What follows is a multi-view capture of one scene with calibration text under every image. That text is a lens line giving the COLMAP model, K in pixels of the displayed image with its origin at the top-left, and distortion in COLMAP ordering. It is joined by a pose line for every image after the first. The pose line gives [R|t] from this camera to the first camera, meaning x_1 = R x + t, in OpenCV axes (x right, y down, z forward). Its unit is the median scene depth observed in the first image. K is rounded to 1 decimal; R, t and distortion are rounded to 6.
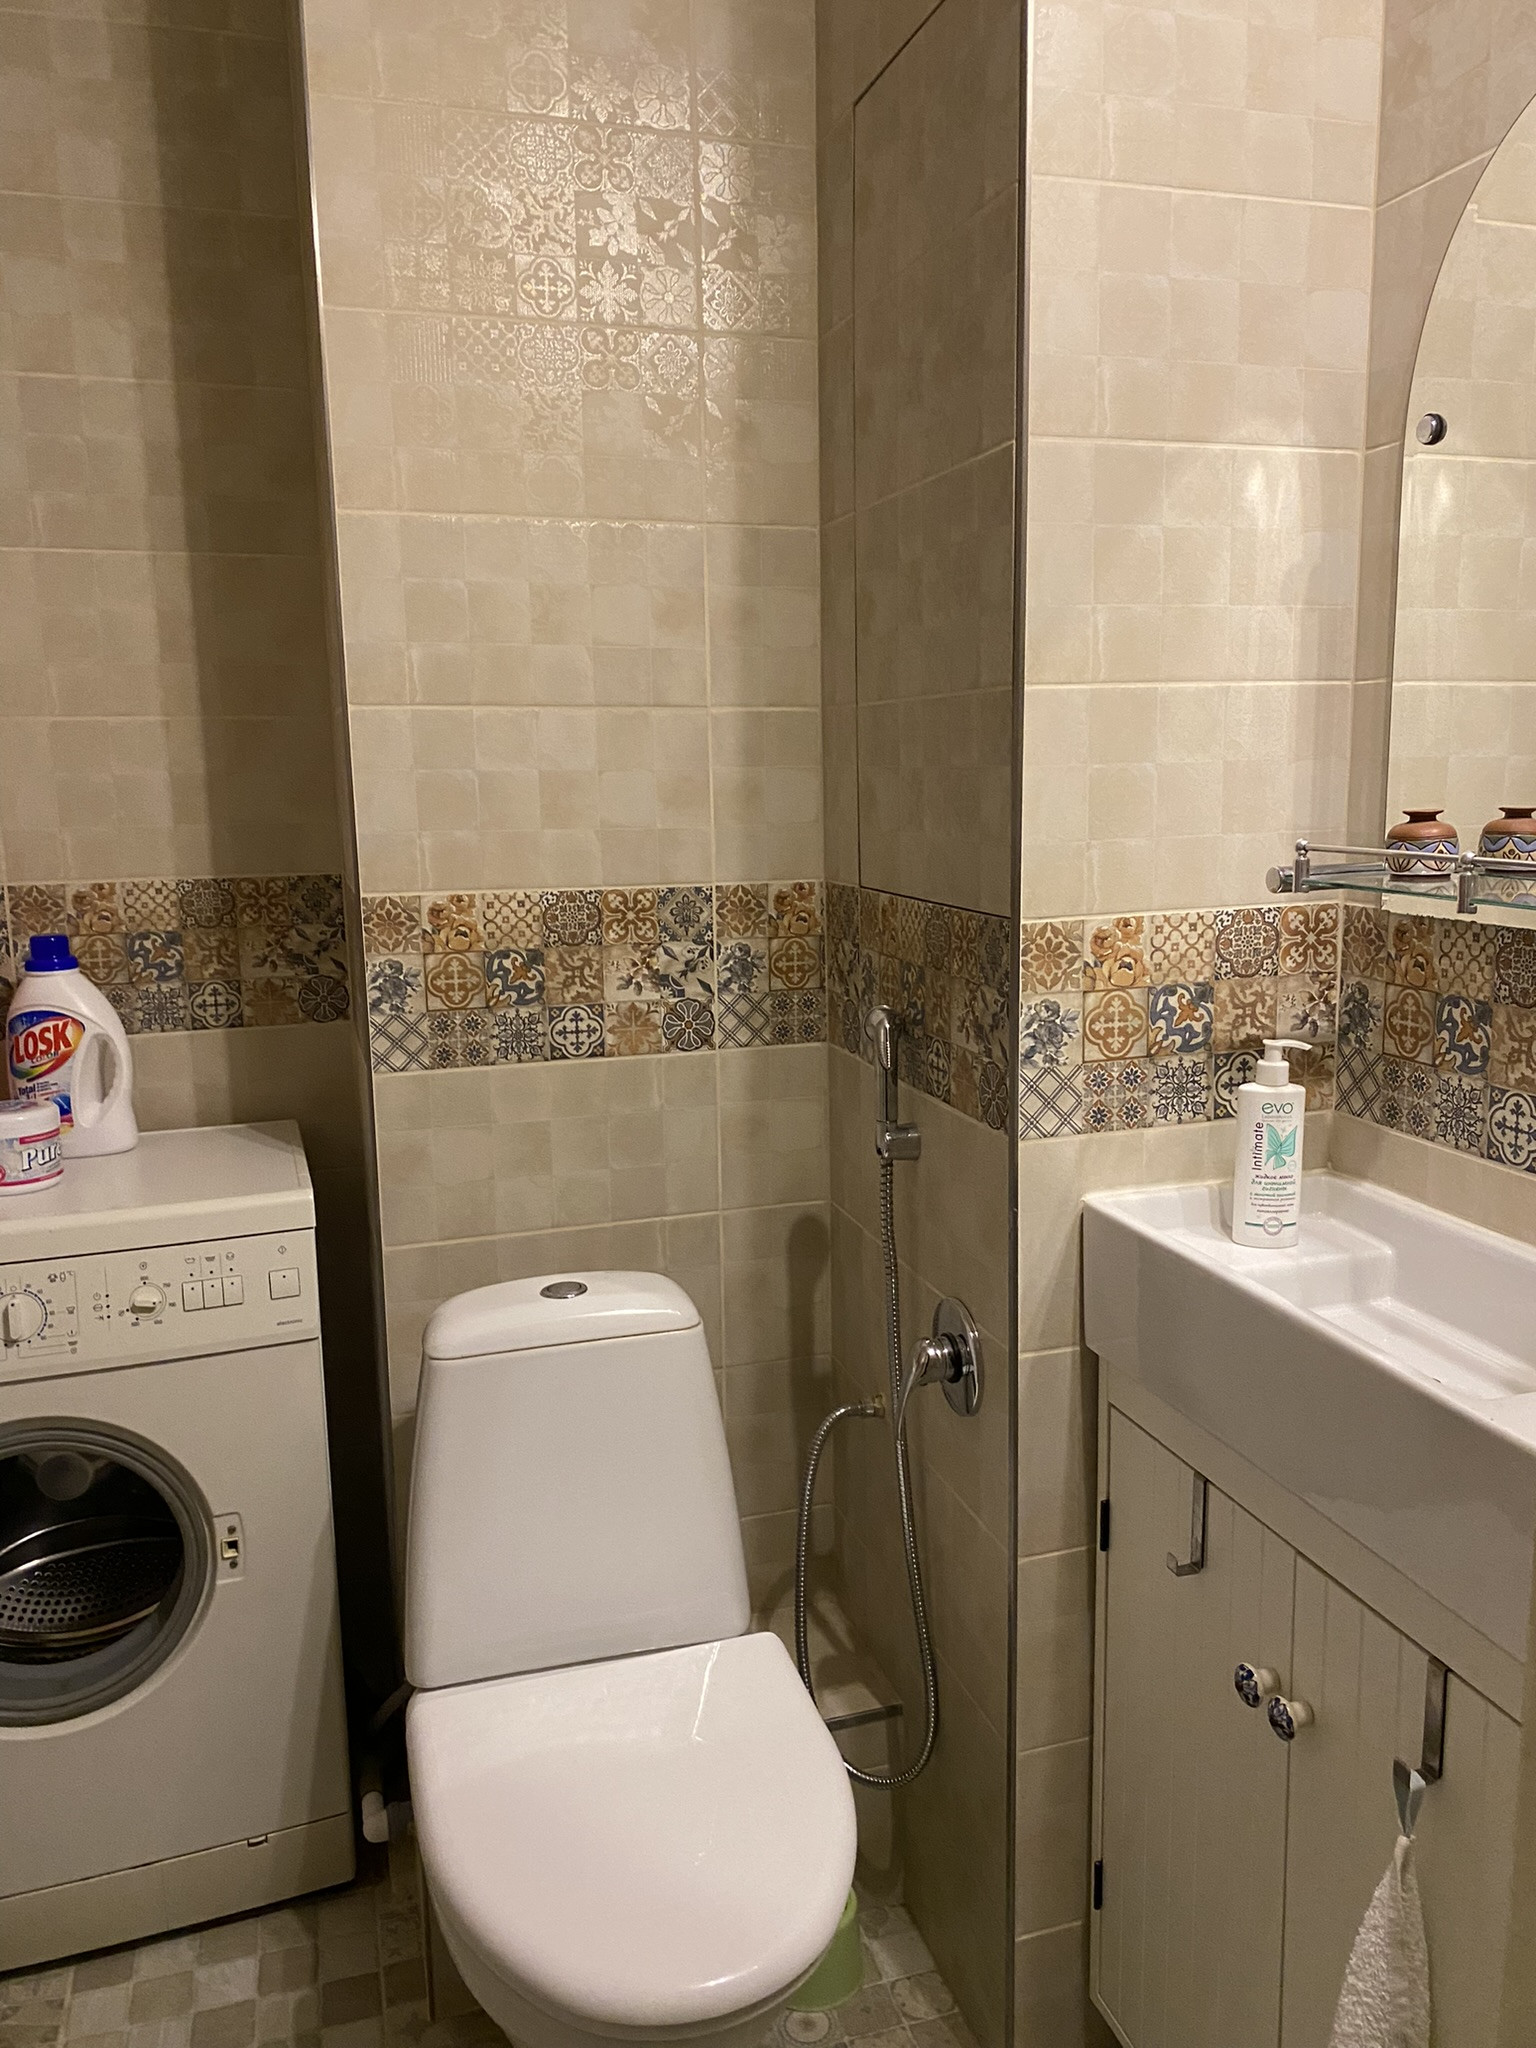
lens RADIAL K [[1571.3, 0, 836.1], [0, 1571.3, 1033.2], [0, 0, 1]] dist [0.175646, -0.220458]
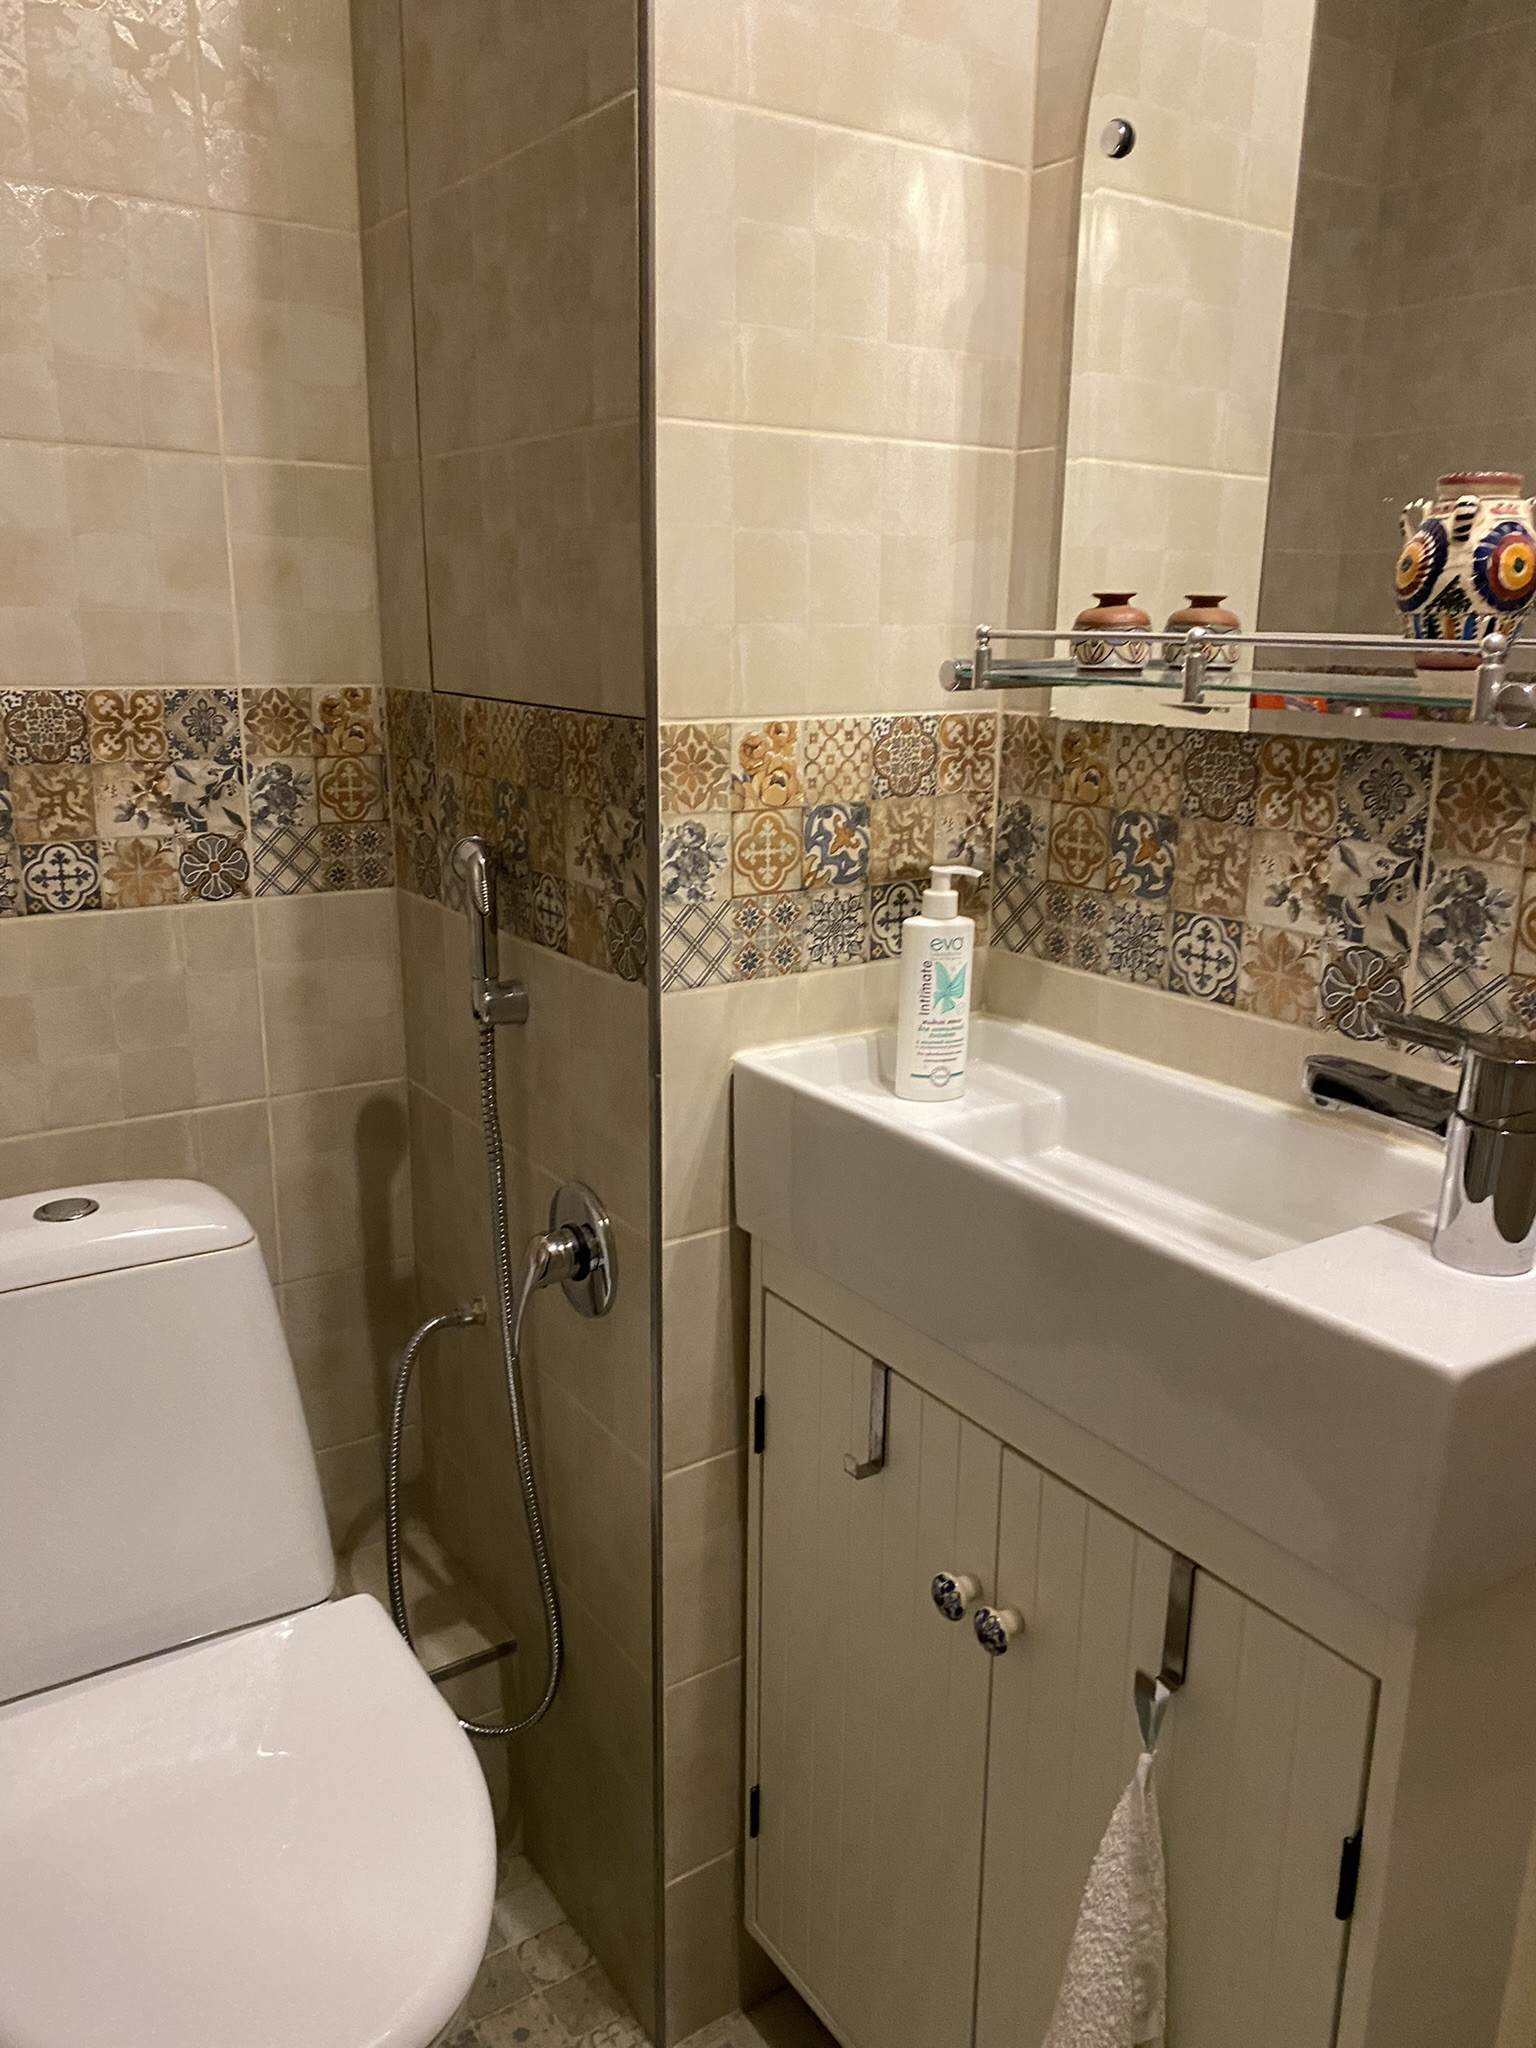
lens RADIAL K [[1534.4, 0, 768.0], [0, 1534.4, 1024.0], [0, 0, 1]] dist [0.120480, -0.202596]
pose [[0.963499, -0.041889, 0.264414, -0.041992], [0.021045, 0.996477, 0.081177, 0.018942], [-0.266883, -0.072649, 0.960987, 0.197816]]
